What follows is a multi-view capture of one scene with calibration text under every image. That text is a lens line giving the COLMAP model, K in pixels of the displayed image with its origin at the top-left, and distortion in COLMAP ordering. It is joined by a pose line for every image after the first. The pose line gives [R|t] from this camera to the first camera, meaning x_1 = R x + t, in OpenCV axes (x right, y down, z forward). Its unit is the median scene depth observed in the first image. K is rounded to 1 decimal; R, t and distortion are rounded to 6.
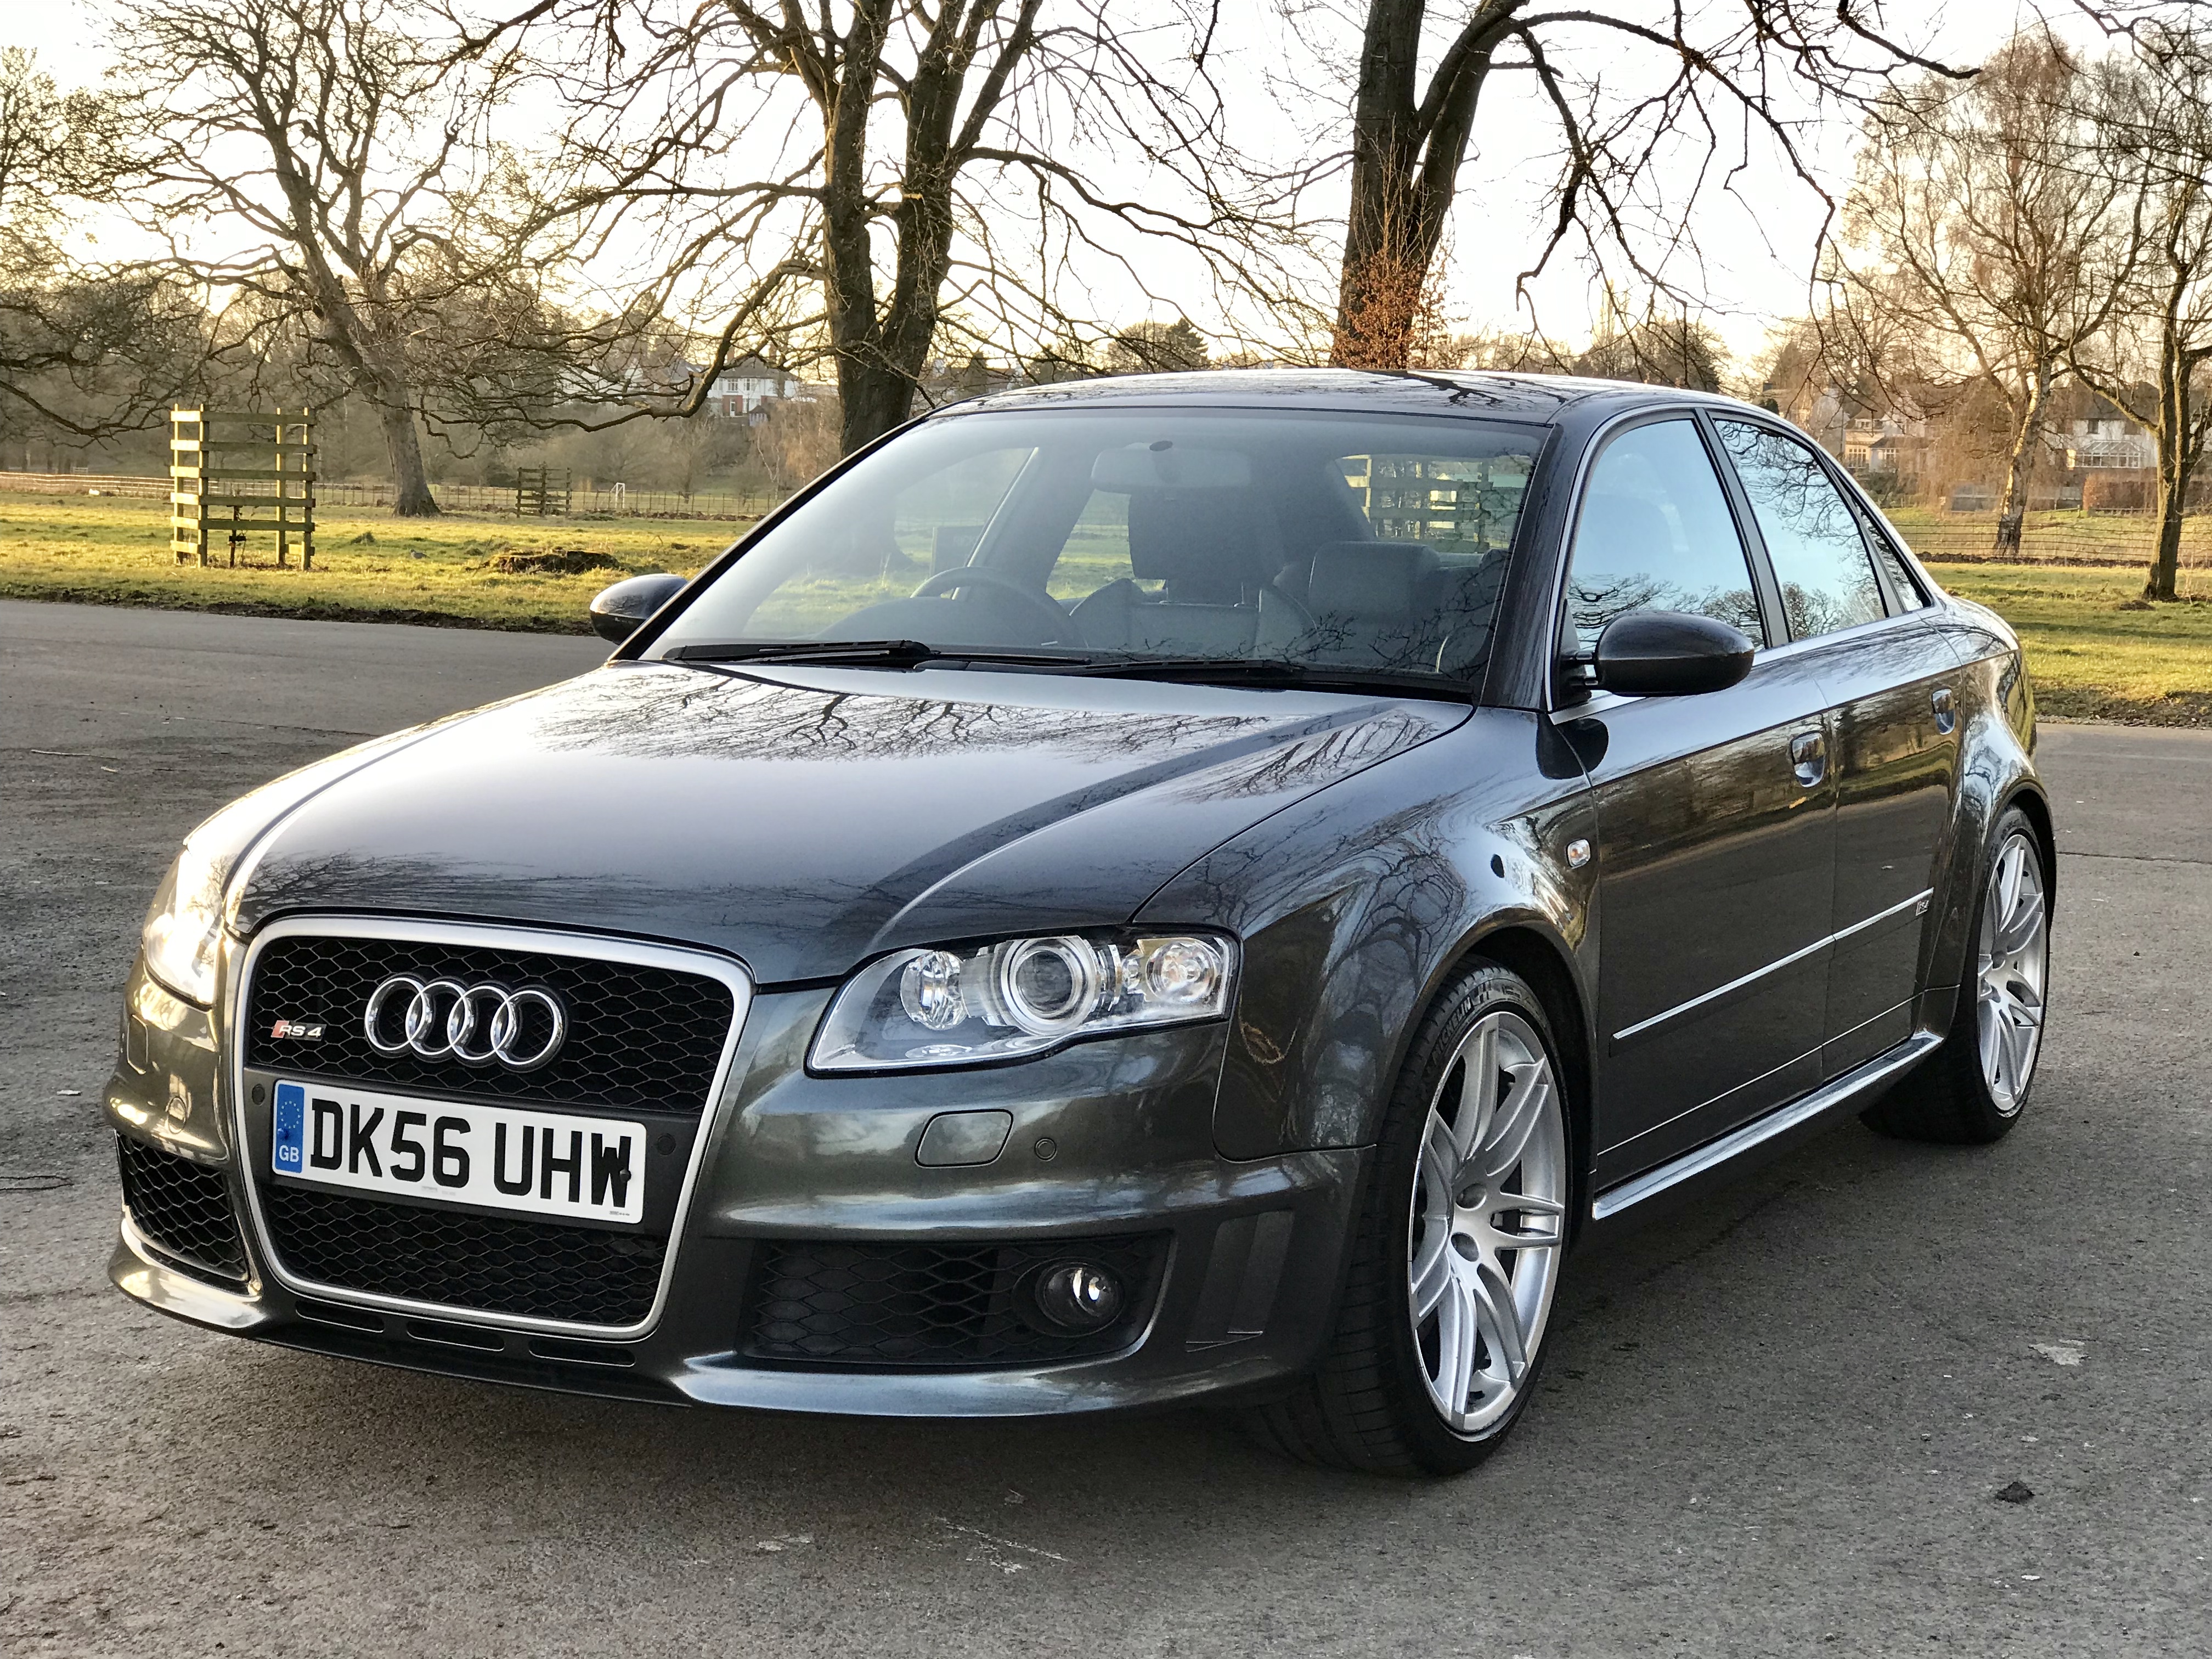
lens RADIAL K [[4295.3, 0, 1106.0], [0, 4295.3, 829.5], [0, 0, 1]] dist [-0.047982, -0.159836]
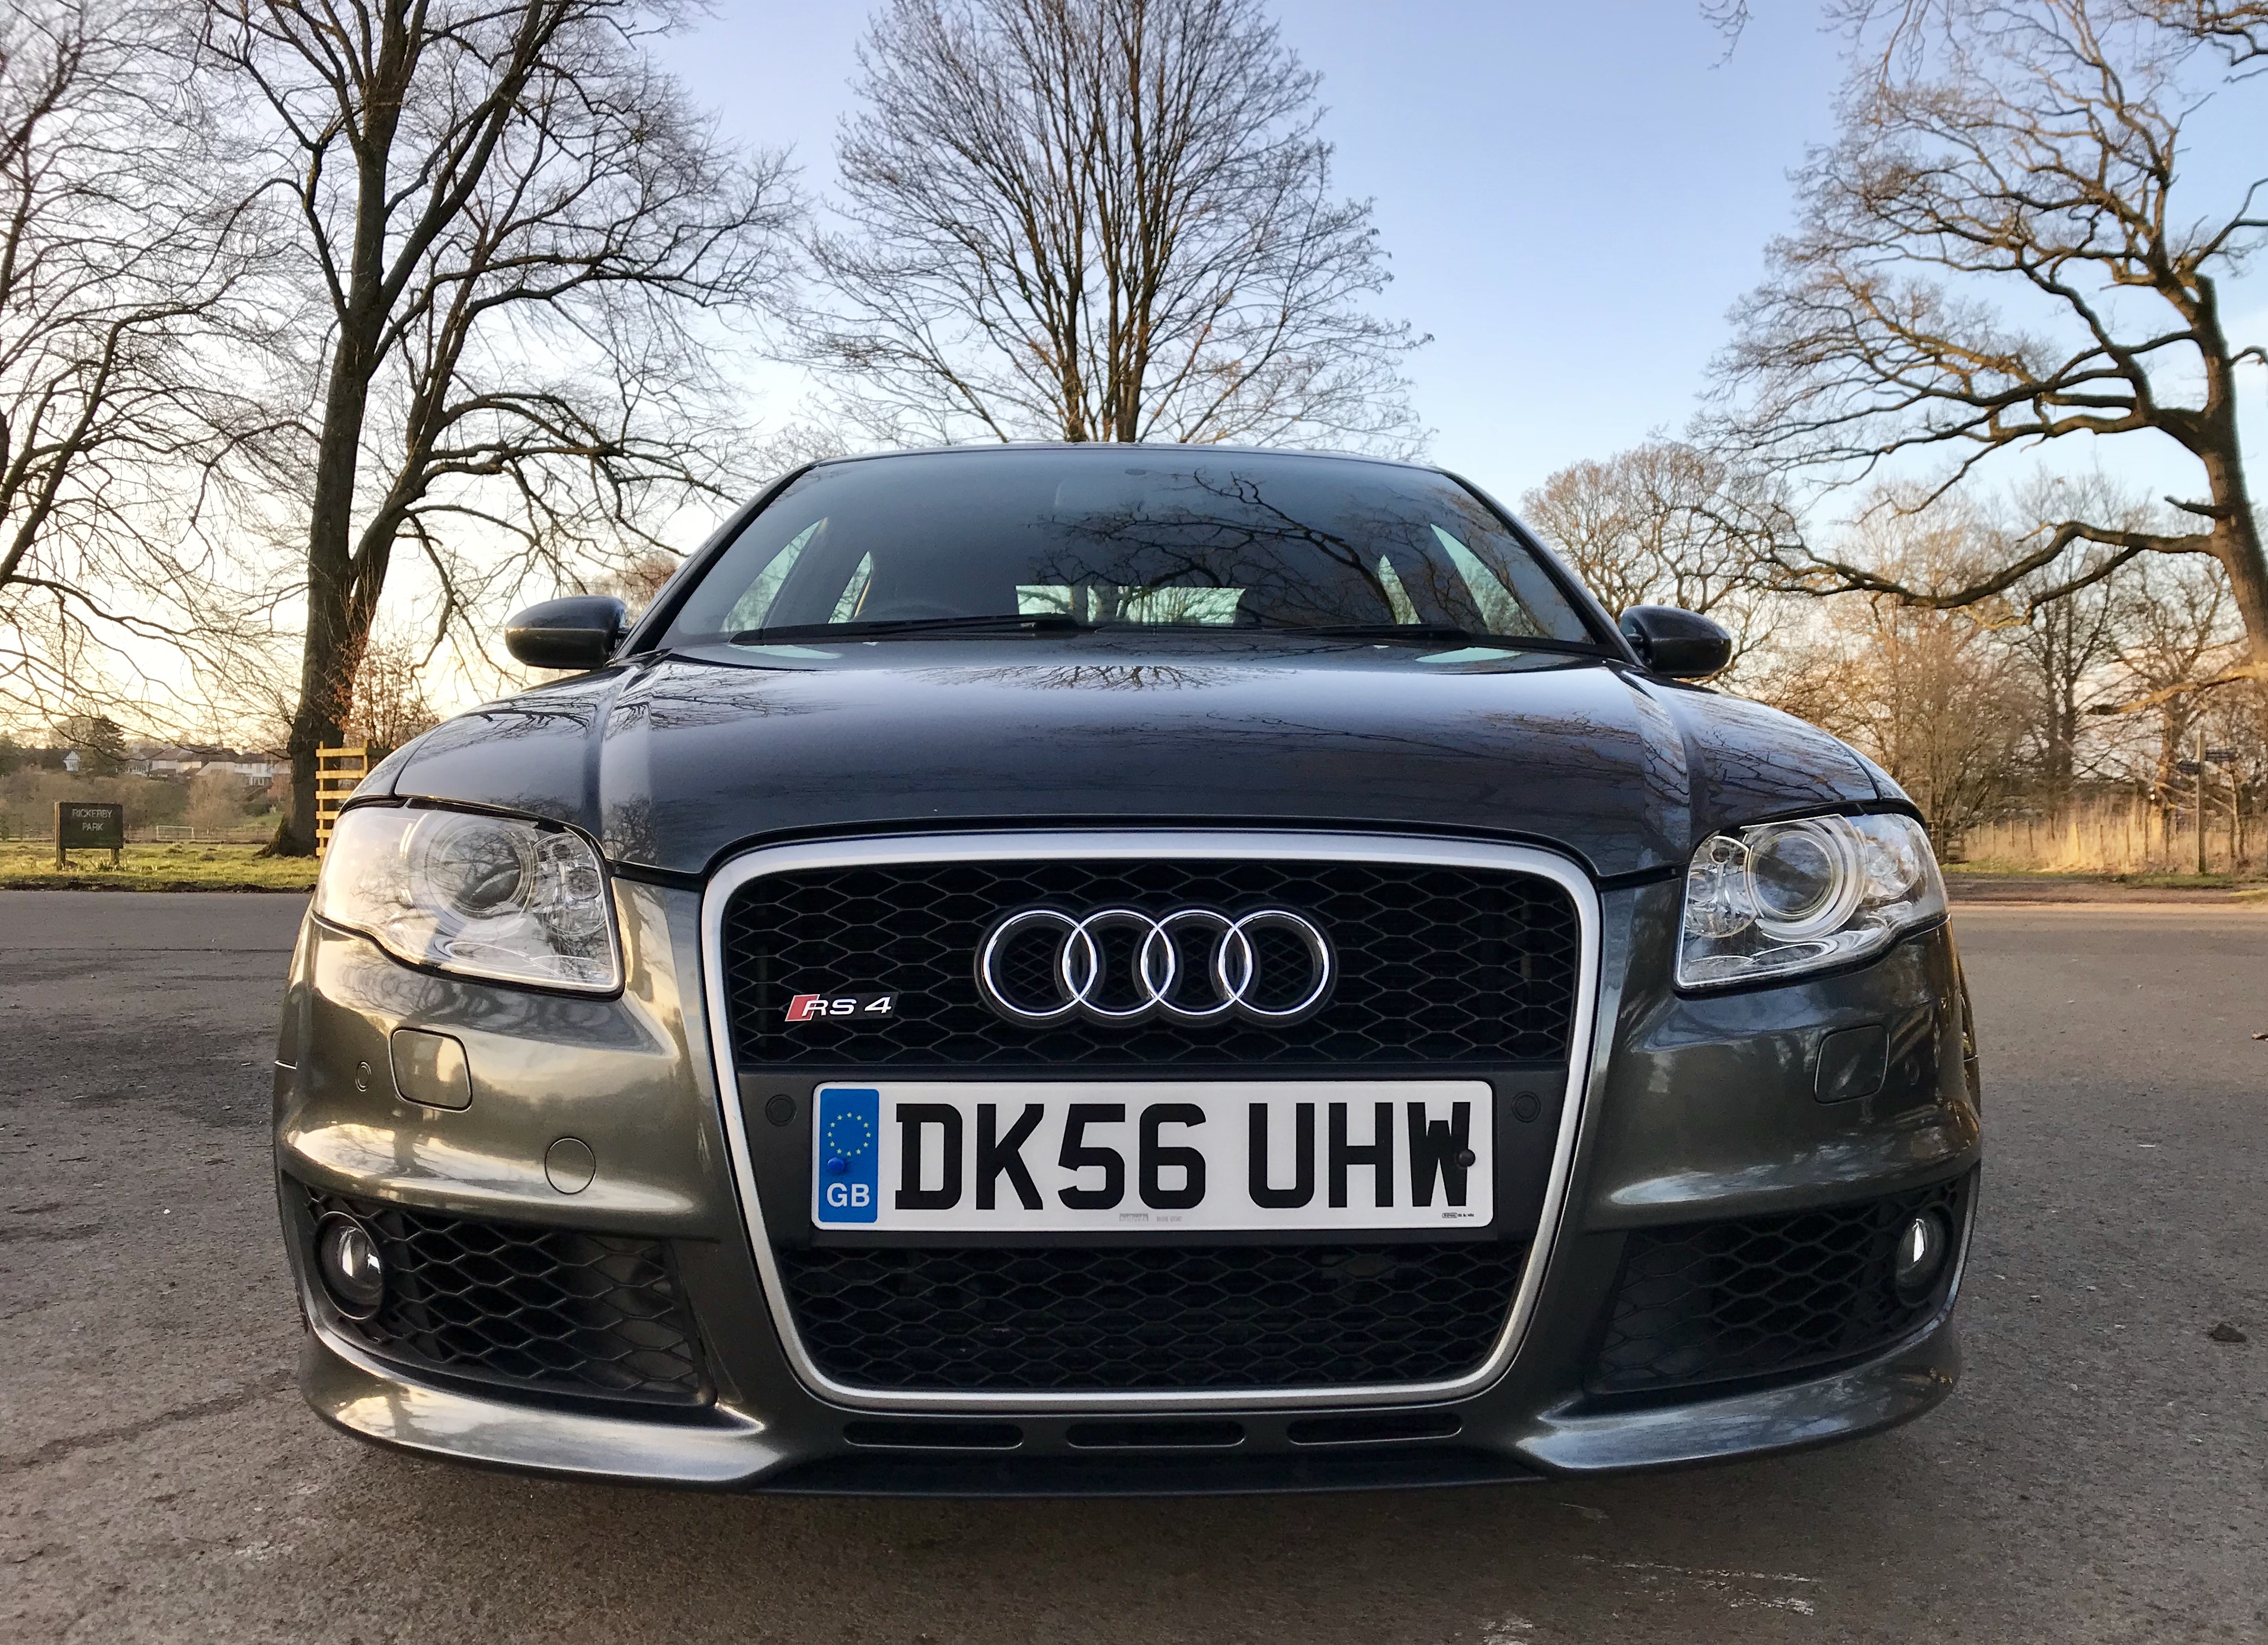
lens RADIAL K [[2075.8, 0, 1134.0], [0, 2075.8, 822.5], [0, 0, 1]] dist [0.083563, -0.013341]
pose [[0.853208, -0.015237, 0.521349, -0.325266], [0.067437, 0.994406, -0.081301, 0.048775], [-0.517194, 0.104525, 0.849462, 0.714088]]
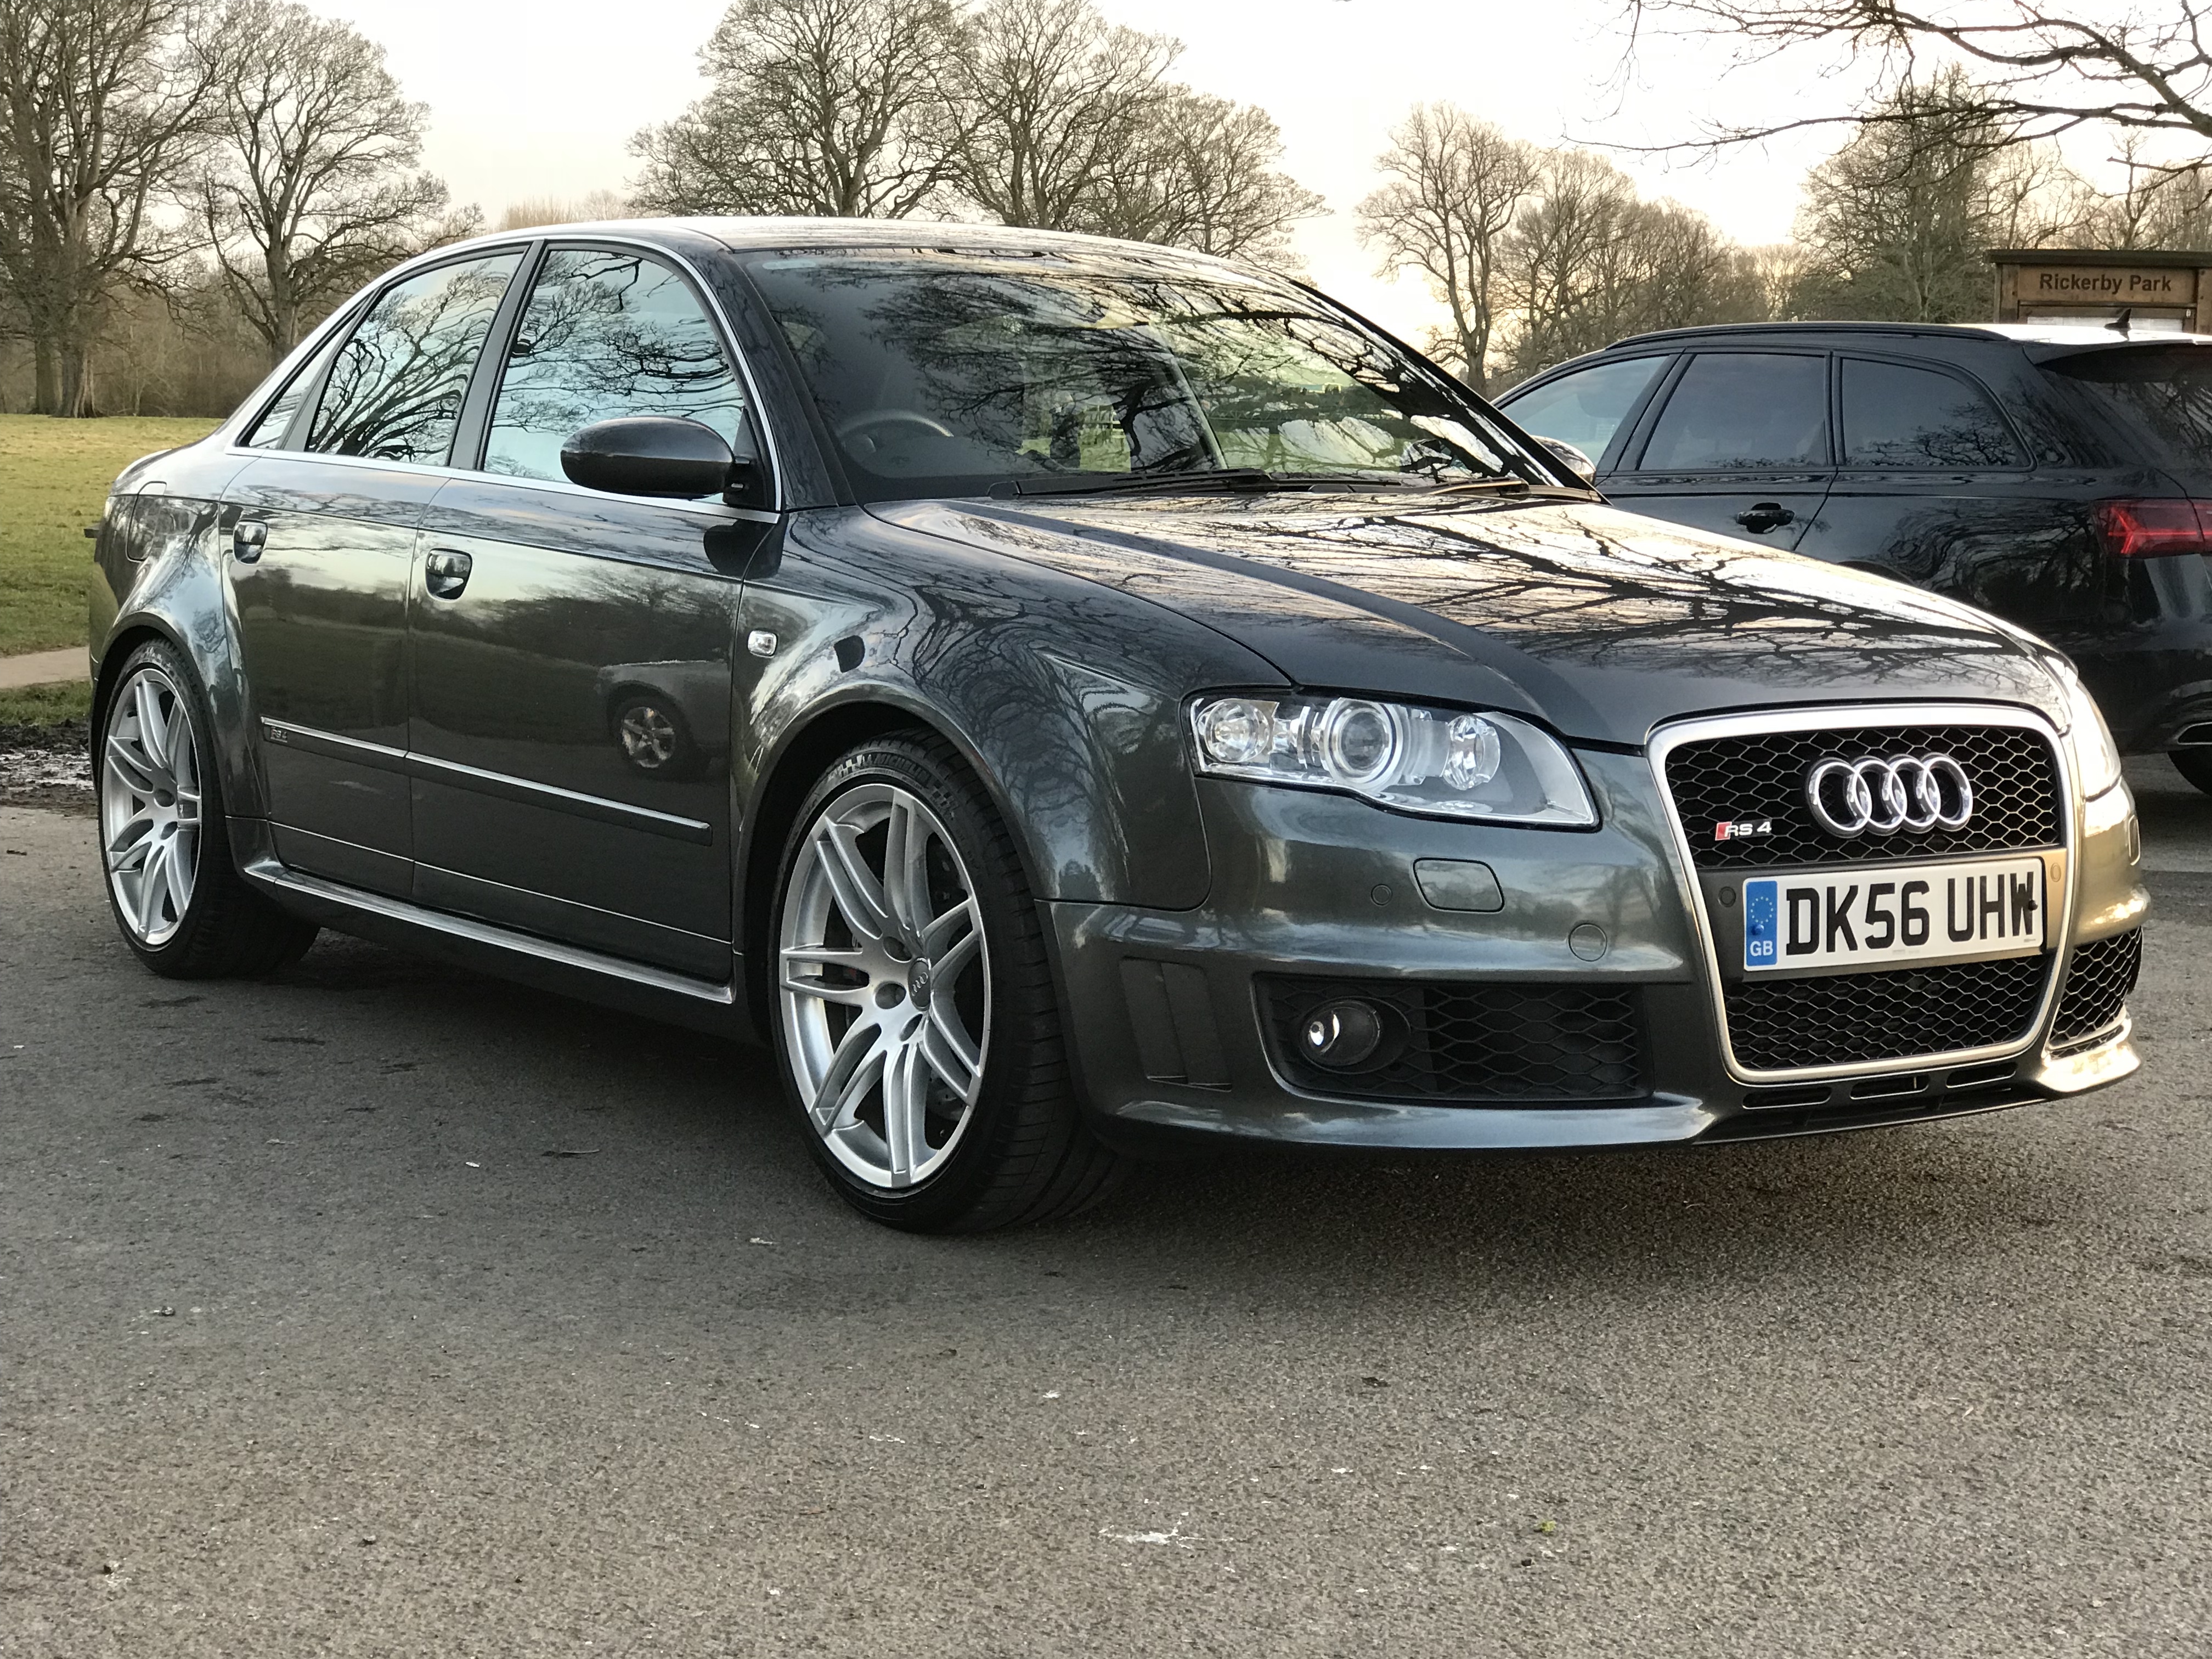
lens RADIAL K [[4295.3, 0, 1106.0], [0, 4295.3, 829.5], [0, 0, 1]] dist [-0.047982, -0.159836]
pose [[0.428828, -0.093631, 0.898521, -1.200443], [0.090131, 0.994086, 0.060573, -0.029469], [-0.898879, 0.055009, 0.434731, 0.707025]]
